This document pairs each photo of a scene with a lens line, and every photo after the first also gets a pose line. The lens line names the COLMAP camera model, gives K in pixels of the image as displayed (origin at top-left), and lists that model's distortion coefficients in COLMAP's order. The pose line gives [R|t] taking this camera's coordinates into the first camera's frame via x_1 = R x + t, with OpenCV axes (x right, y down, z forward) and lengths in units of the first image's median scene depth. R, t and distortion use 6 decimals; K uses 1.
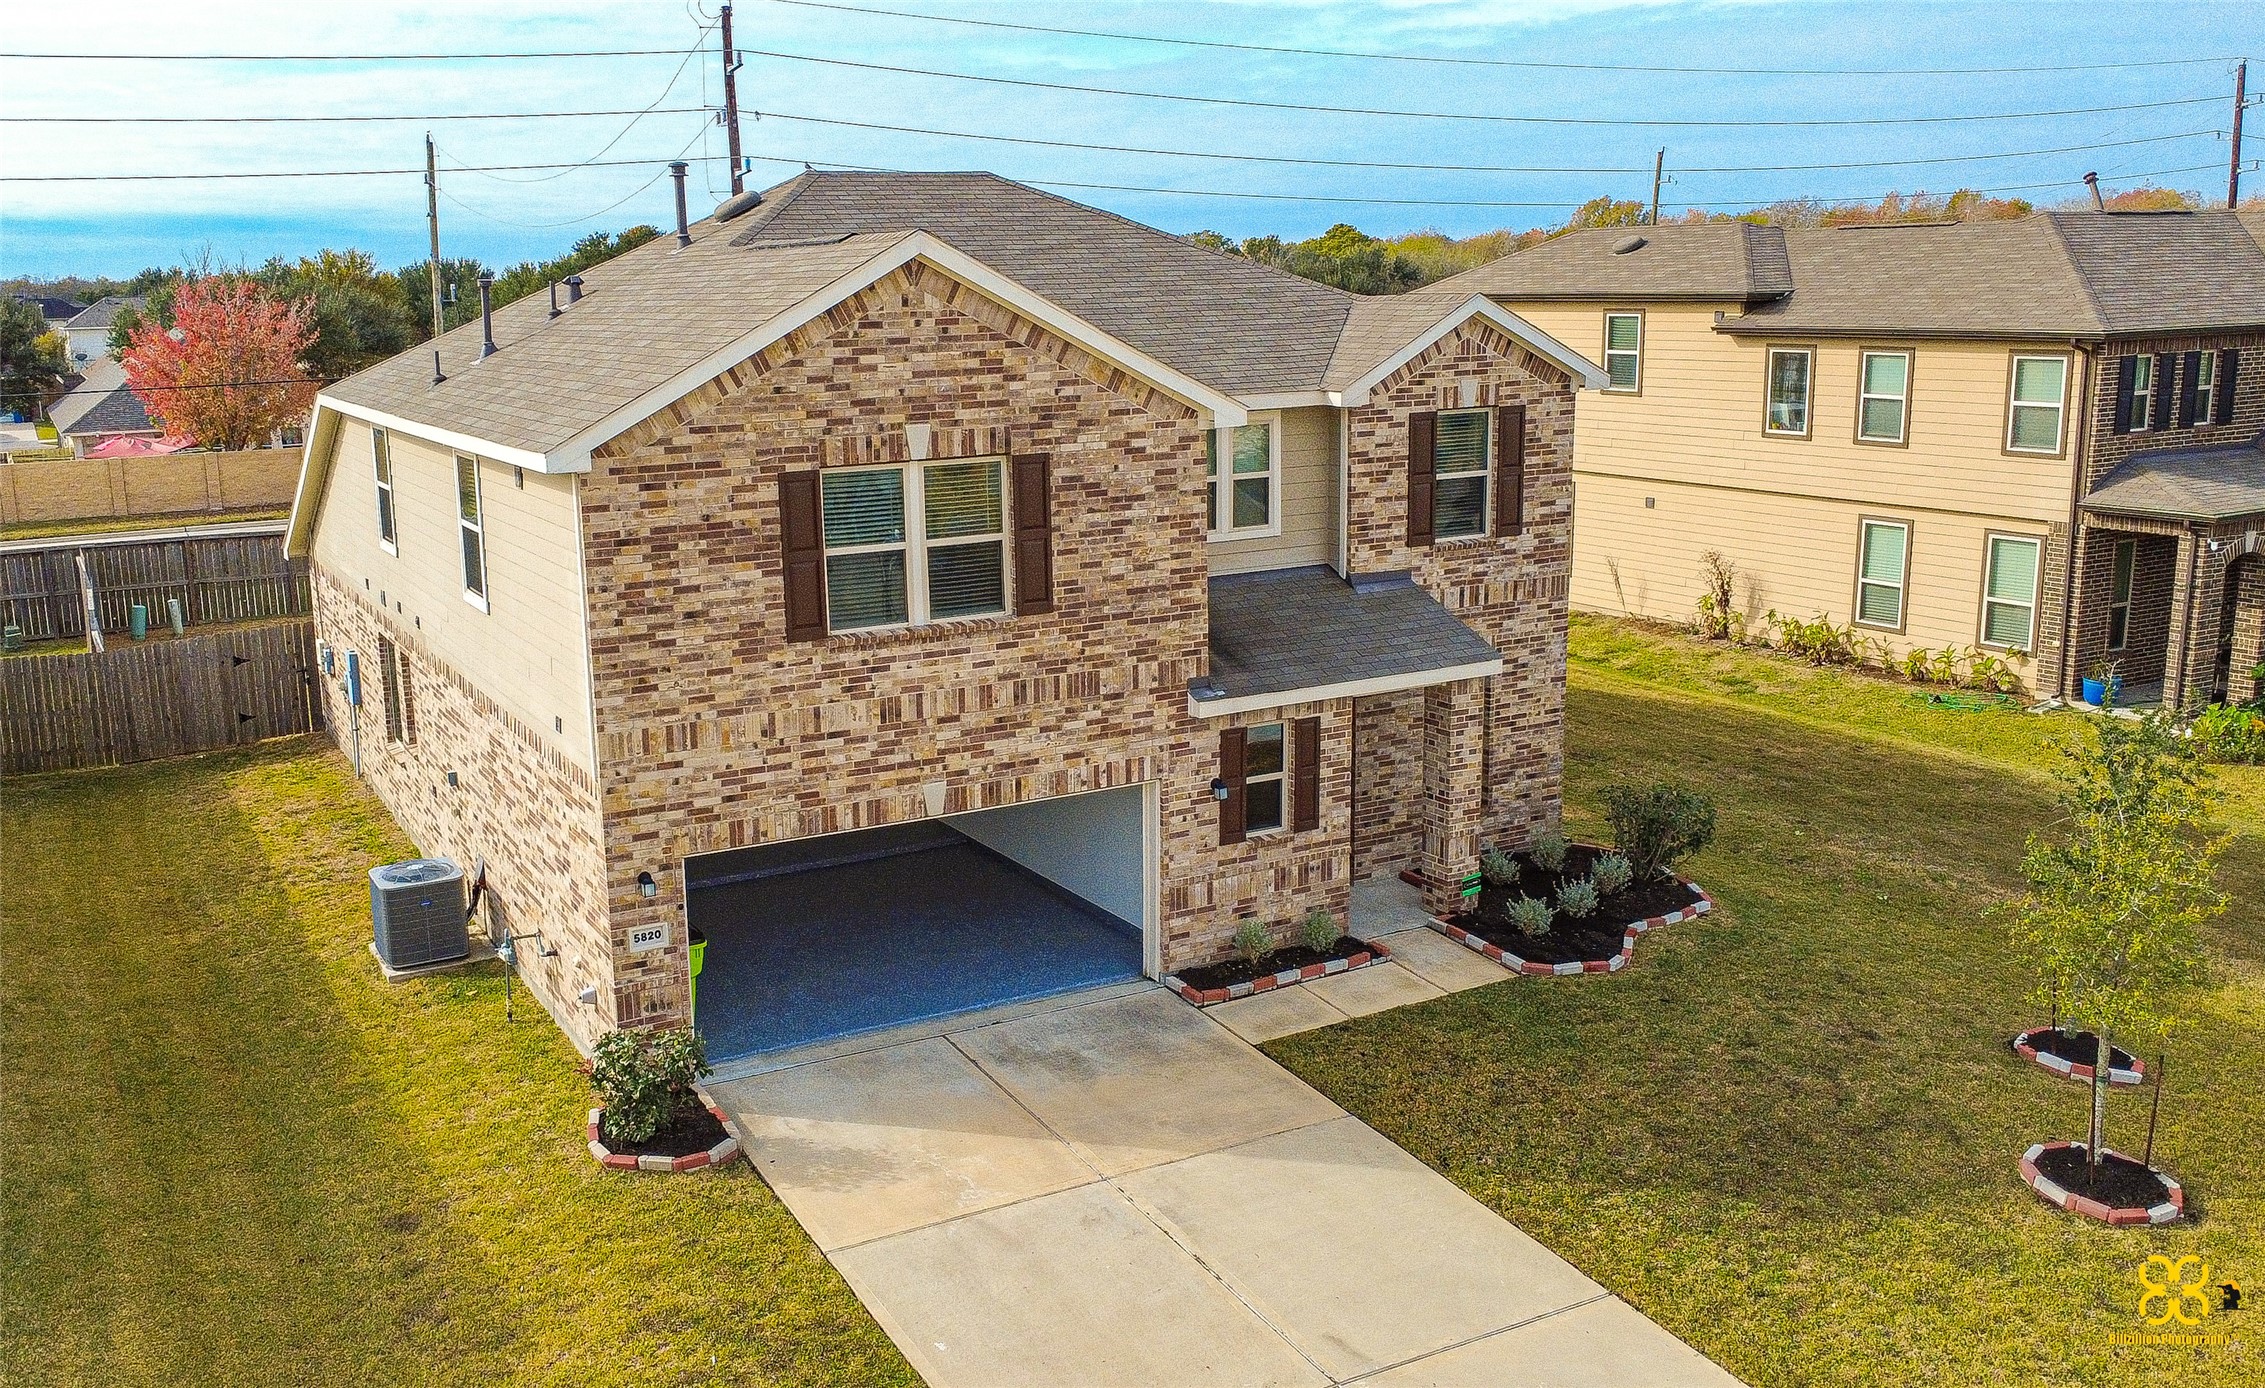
lens RADIAL K [[1926.5, 0, 1001.3], [0, 1926.5, 674.4], [0, 0, 1]] dist [-0.001632, 0.006552]
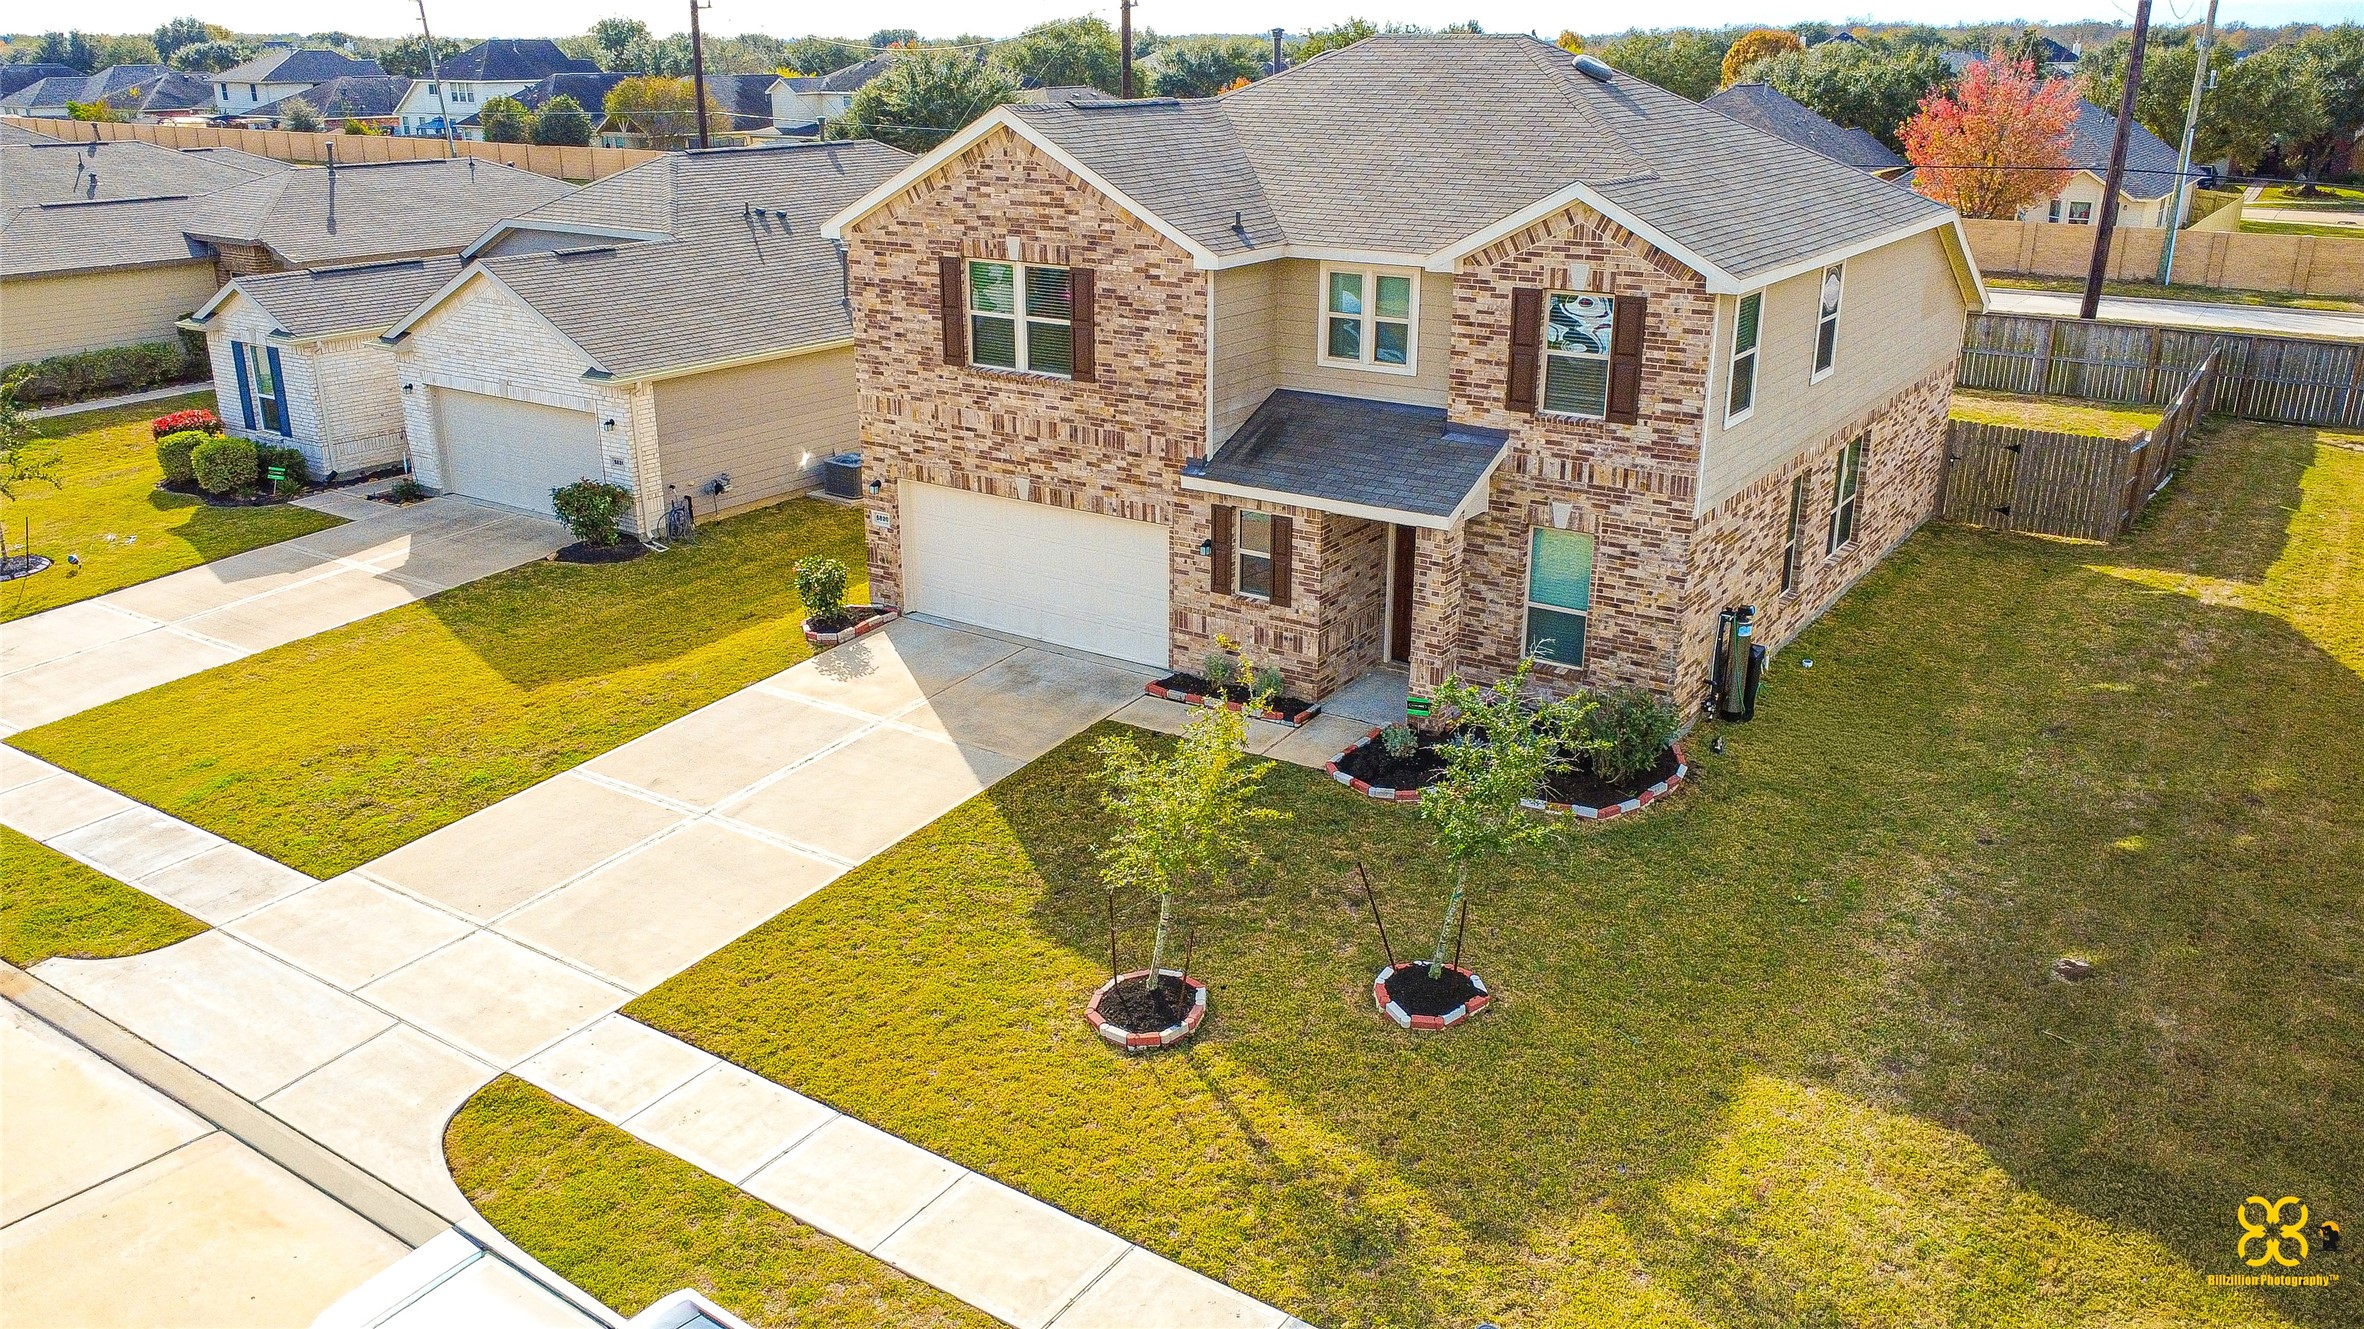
lens RADIAL K [[1782.3, 0, 1191.4], [0, 1782.3, 657.7], [0, 0, 1]] dist [0.002483, 0.004495]
pose [[0.480511, 0.310586, -0.820150, 1.197231], [-0.191127, 0.949796, 0.247704, -0.178506], [0.855908, 0.037729, 0.515749, 0.391332]]
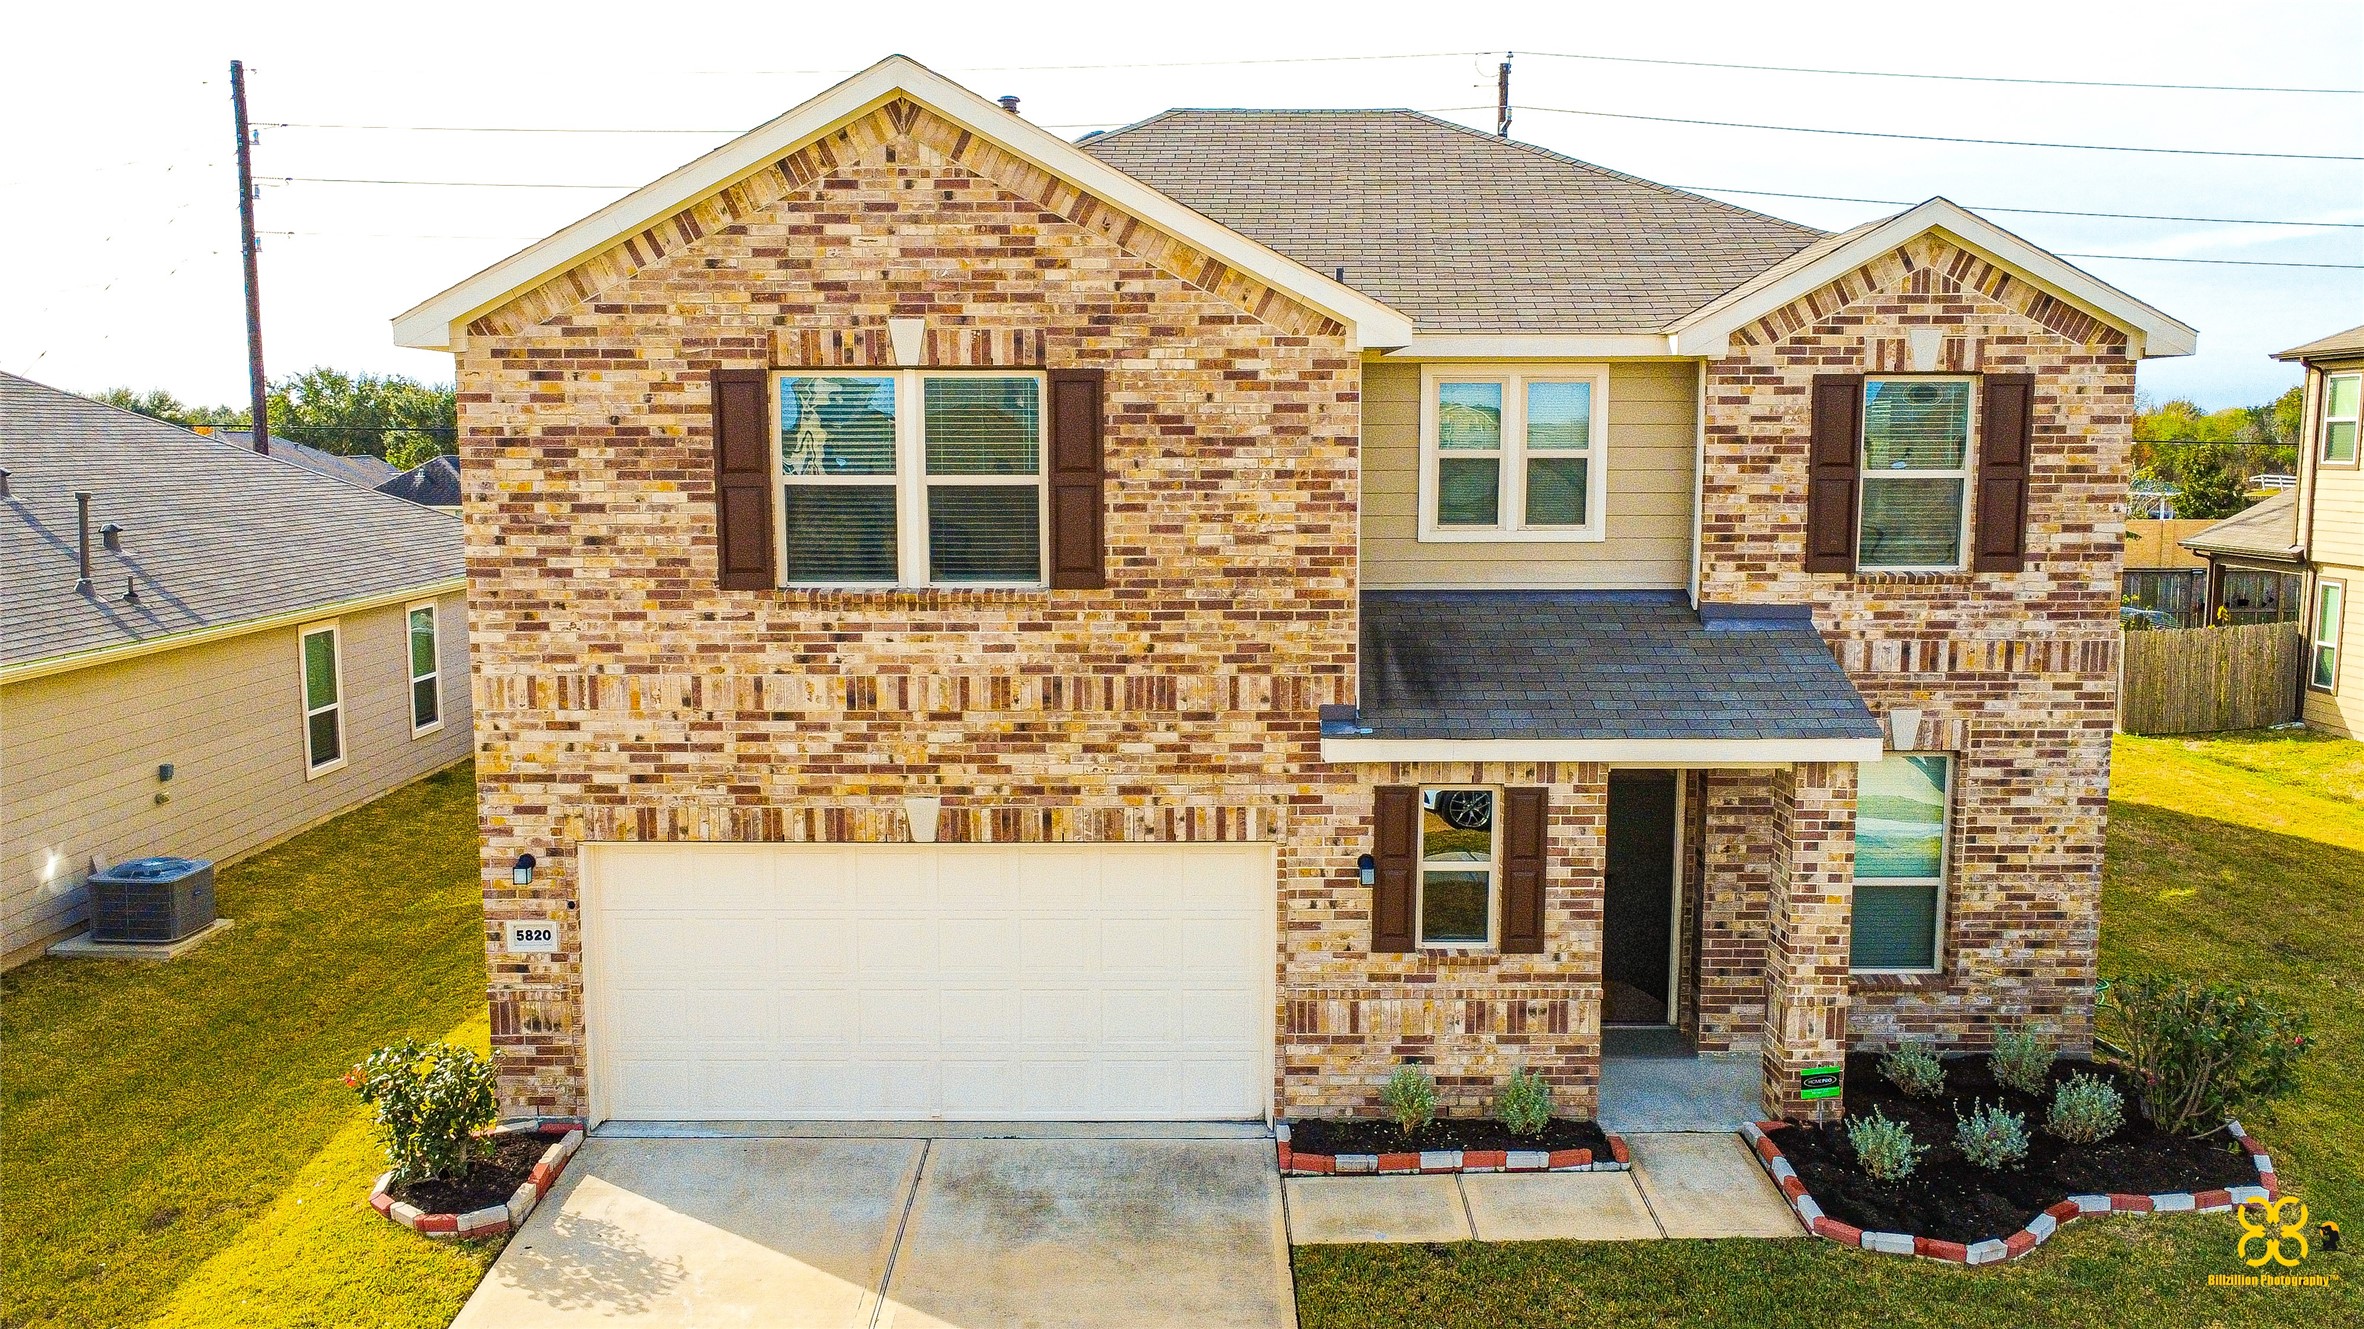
lens RADIAL K [[1782.3, 0, 1191.4], [0, 1782.3, 664.1], [0, 0, 1]] dist [0.002483, 0.004495]
pose [[0.889761, 0.082137, -0.448975, 0.362588], [-0.113797, 0.992532, -0.043942, 0.022294], [0.442013, 0.090190, 0.892463, 0.410395]]
